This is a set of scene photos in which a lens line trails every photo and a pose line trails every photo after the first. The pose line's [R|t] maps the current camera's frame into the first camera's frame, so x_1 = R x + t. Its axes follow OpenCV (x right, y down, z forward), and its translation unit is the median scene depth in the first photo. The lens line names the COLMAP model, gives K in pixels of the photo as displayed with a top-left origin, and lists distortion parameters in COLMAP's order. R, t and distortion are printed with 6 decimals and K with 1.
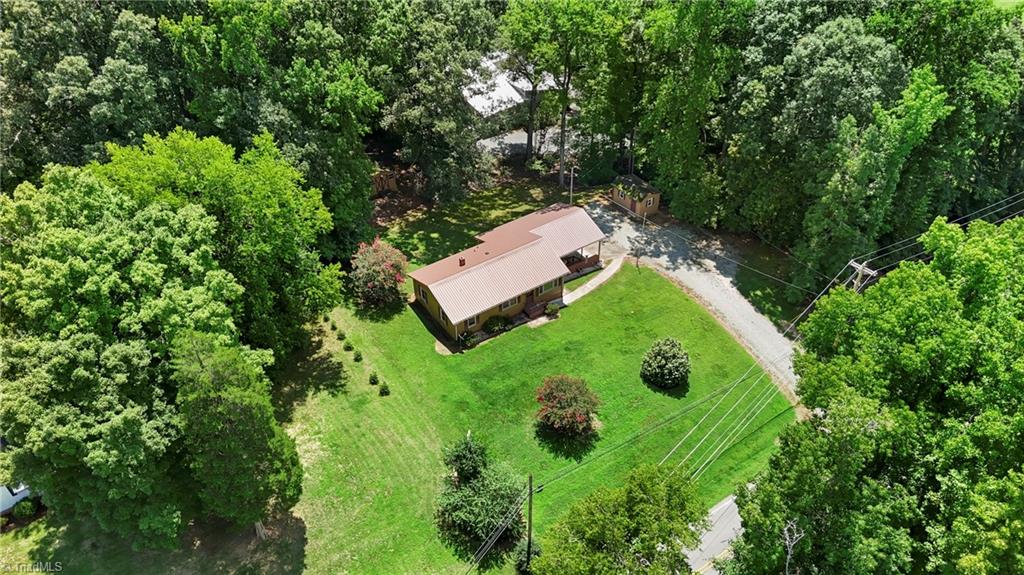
lens RADIAL K [[748.4, 0, 515.5], [0, 748.4, 289.0], [0, 0, 1]] dist [0.105241, -0.110201]
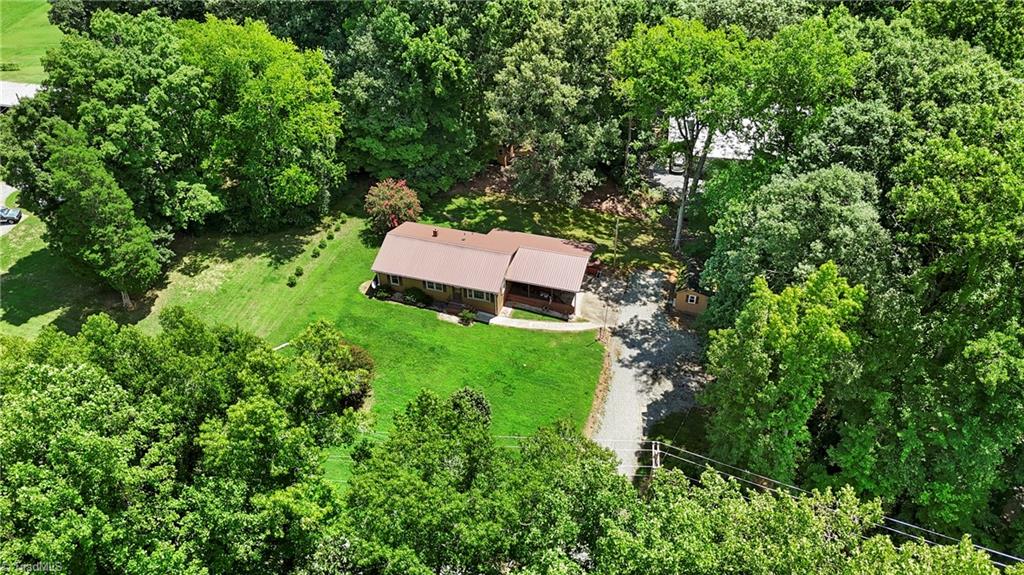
lens RADIAL K [[748.4, 0, 515.5], [0, 748.4, 289.0], [0, 0, 1]] dist [0.105241, -0.110201]
pose [[0.626795, 0.496615, -0.600417, 0.667170], [-0.496089, 0.848557, 0.183972, -0.217830], [0.600852, 0.182548, 0.778237, 0.250379]]
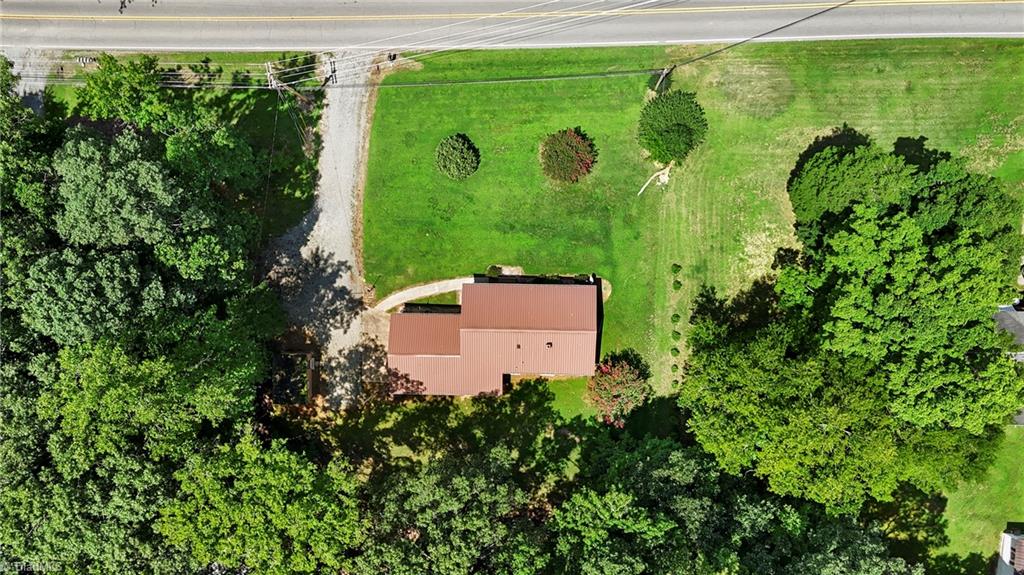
lens RADIAL K [[748.4, 0, 515.5], [0, 748.4, 289.0], [0, 0, 1]] dist [0.105241, -0.110201]
pose [[-0.815371, -0.578932, 0.002683, 0.007883], [0.396402, -0.554905, 0.731400, -0.735329], [-0.421942, 0.597426, 0.681943, 0.280473]]
